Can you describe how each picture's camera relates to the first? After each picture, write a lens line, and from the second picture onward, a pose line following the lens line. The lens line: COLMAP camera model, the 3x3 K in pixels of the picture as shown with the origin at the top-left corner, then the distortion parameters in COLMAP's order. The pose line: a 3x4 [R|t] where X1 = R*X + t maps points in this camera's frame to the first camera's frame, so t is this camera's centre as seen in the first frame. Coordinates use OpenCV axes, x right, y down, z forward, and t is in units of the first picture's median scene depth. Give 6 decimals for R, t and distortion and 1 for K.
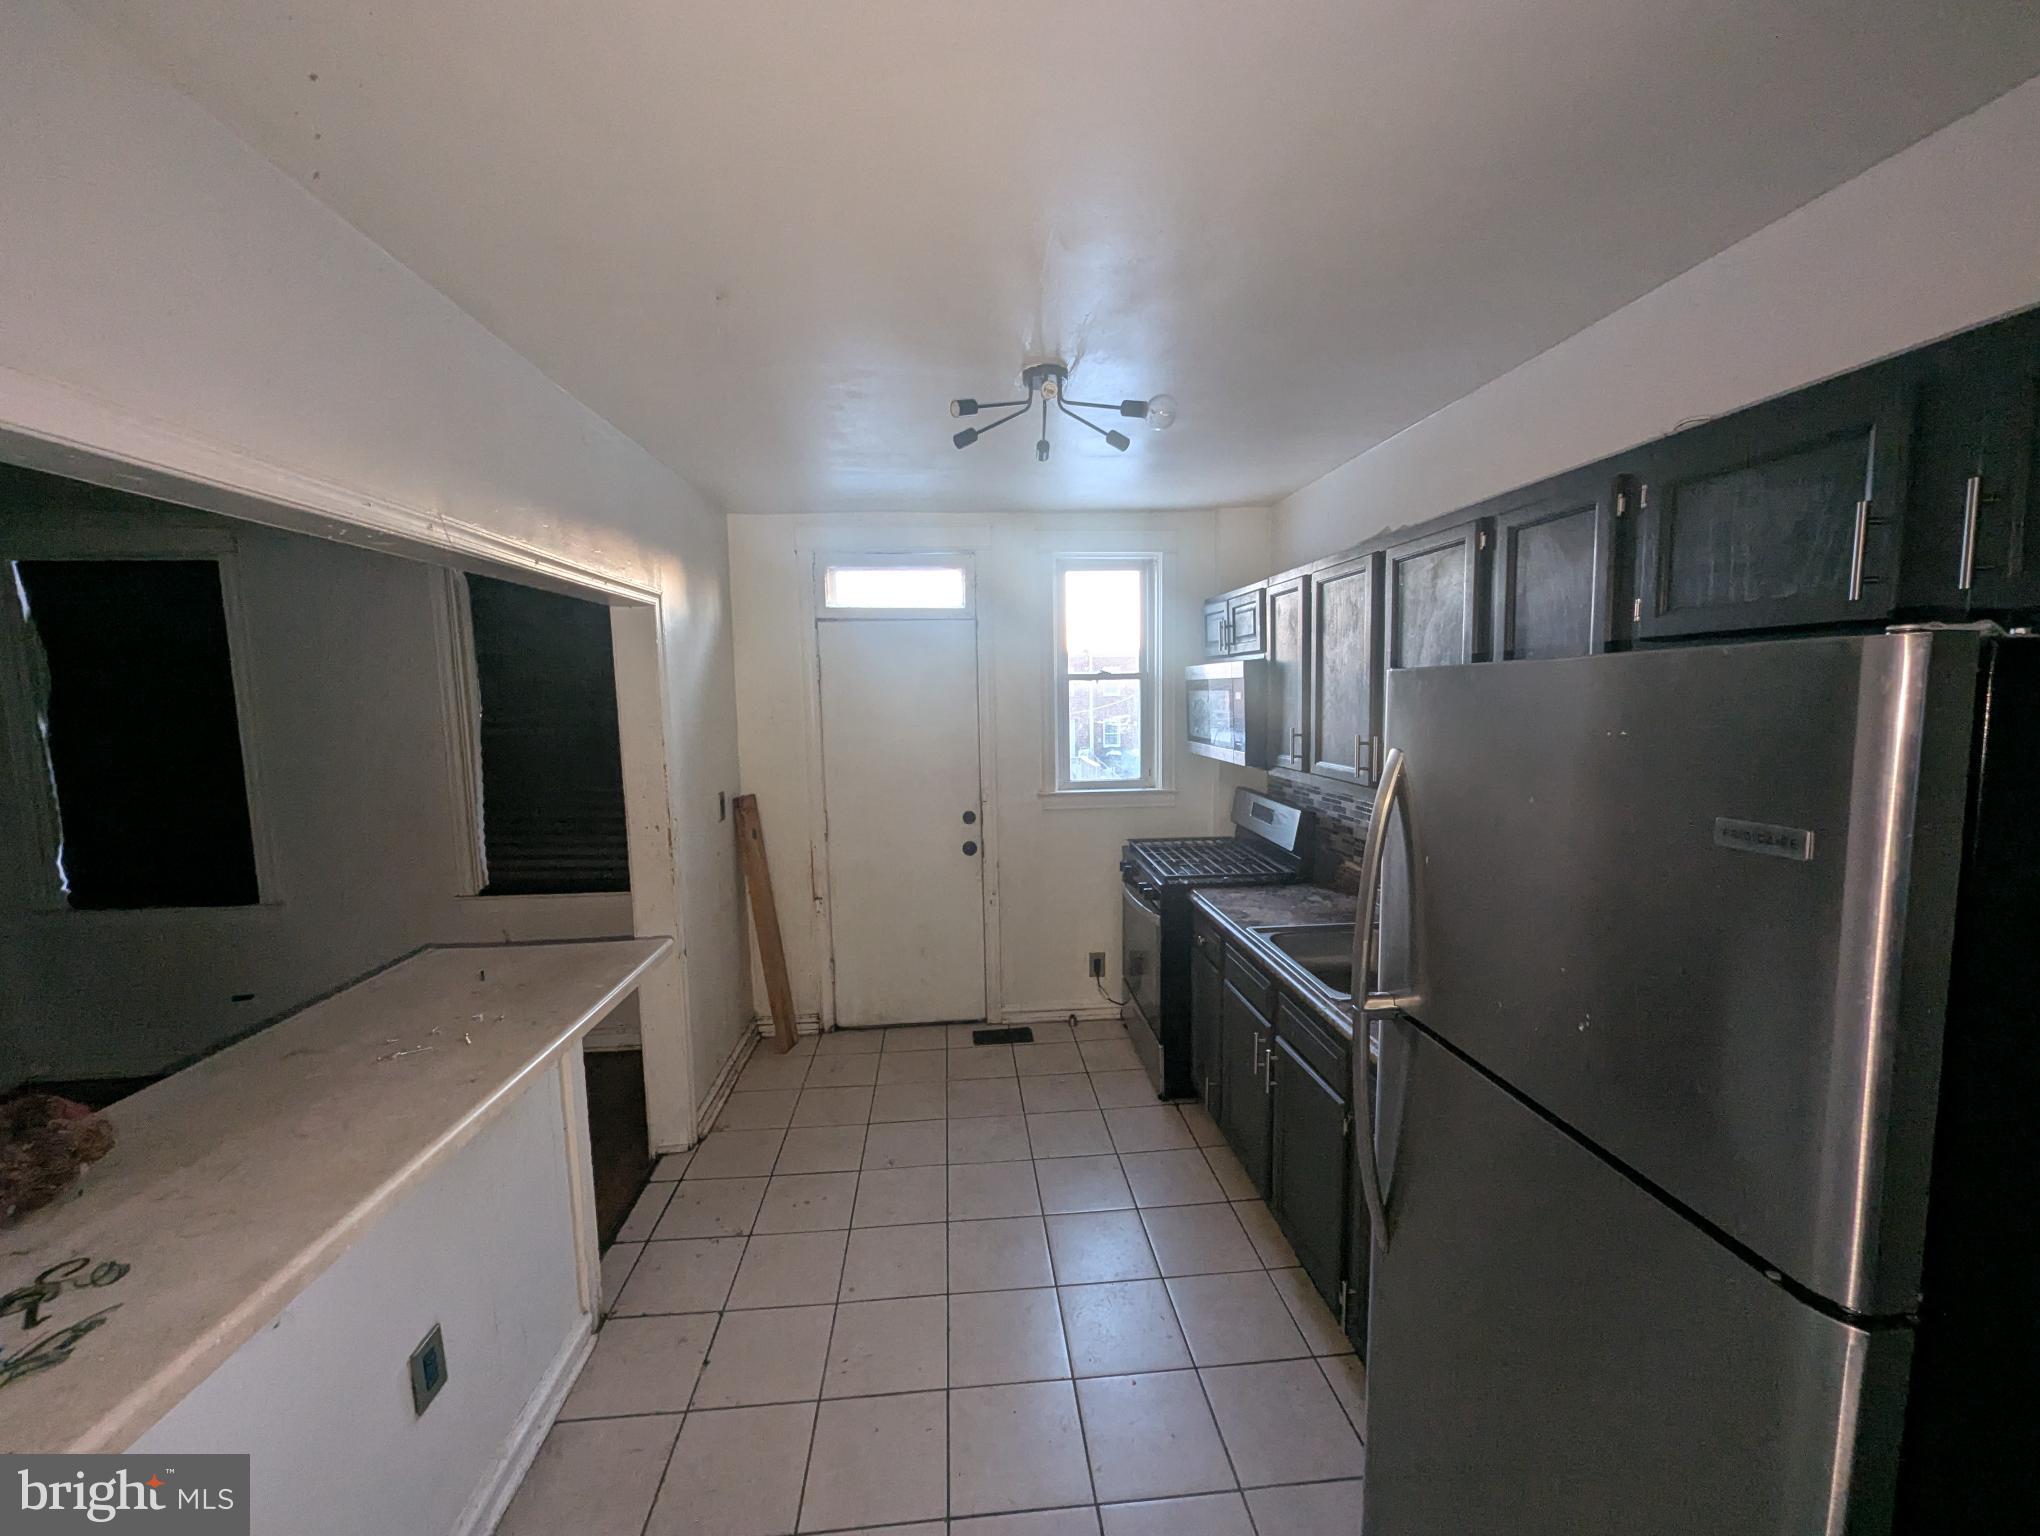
lens RADIAL K [[808.0, 0, 1016.1], [0, 808.0, 773.6], [0, 0, 1]] dist [0.001897, -0.001664]
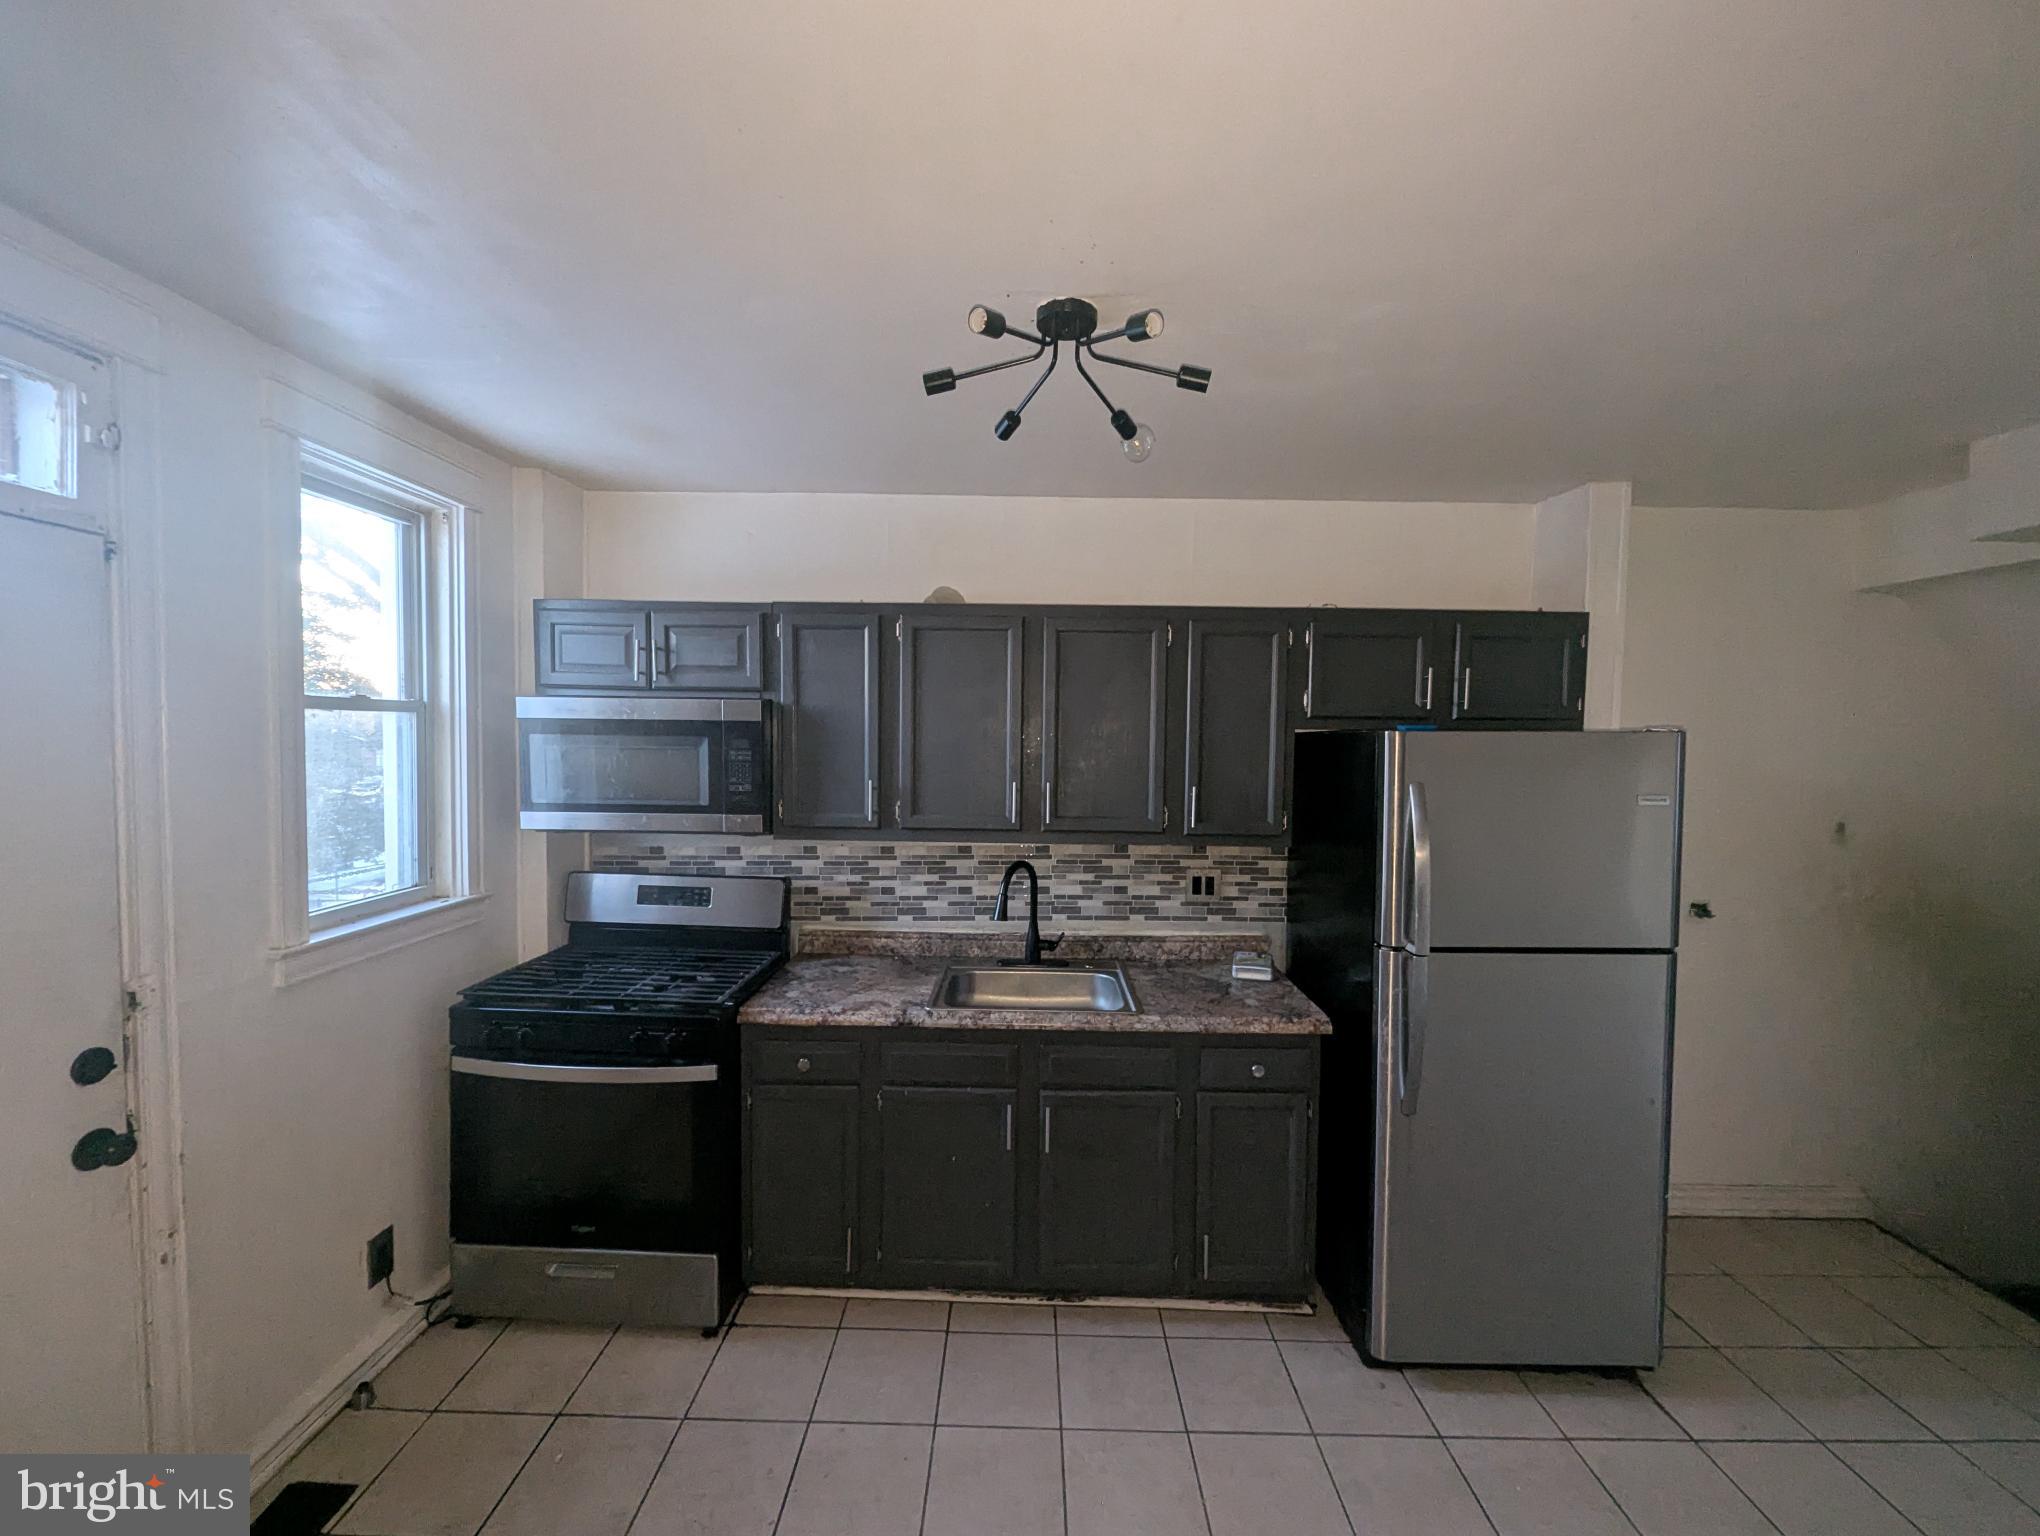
lens RADIAL K [[808.0, 0, 1019.1], [0, 808.0, 768.2], [0, 0, 1]] dist [0.001897, -0.001664]
pose [[0.080804, -0.021840, 0.996491, -0.386122], [0.086443, 0.996147, 0.014823, -0.049410], [-0.992974, 0.084942, 0.082381, 0.536452]]
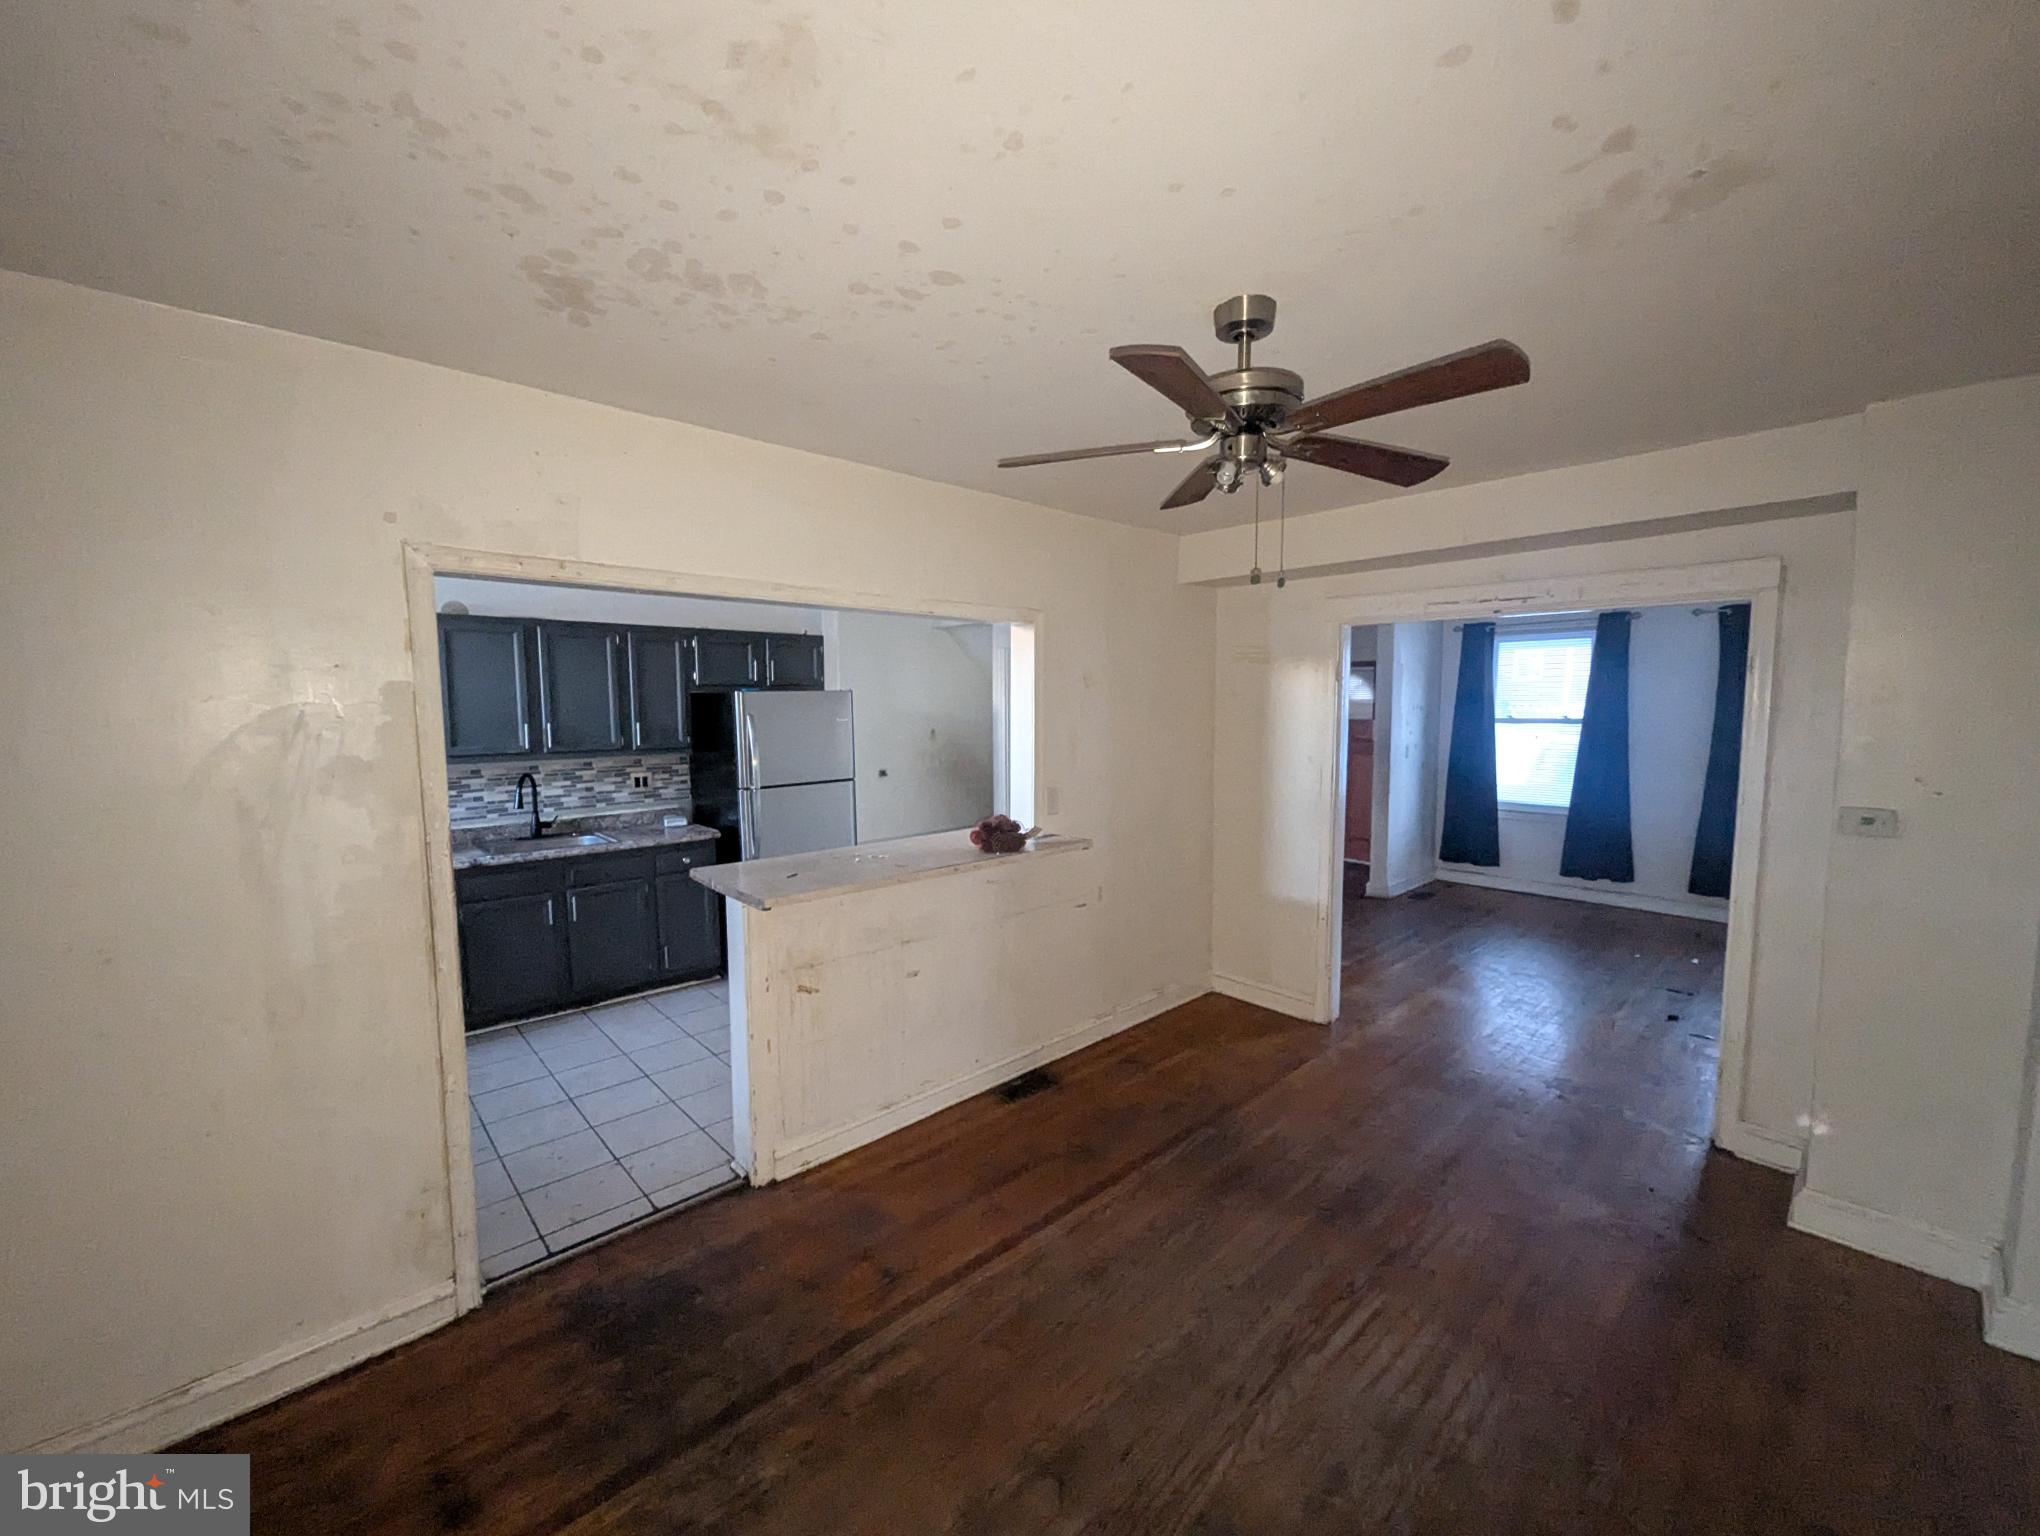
lens RADIAL K [[808.0, 0, 1016.3], [0, 808.0, 770.2], [0, 0, 1]] dist [0.001897, -0.001664]
pose [[-0.620283, -0.043912, 0.783148, -1.000317], [0.099197, 0.986024, 0.133855, -0.048716], [-0.778080, 0.160714, -0.607258, 0.747911]]
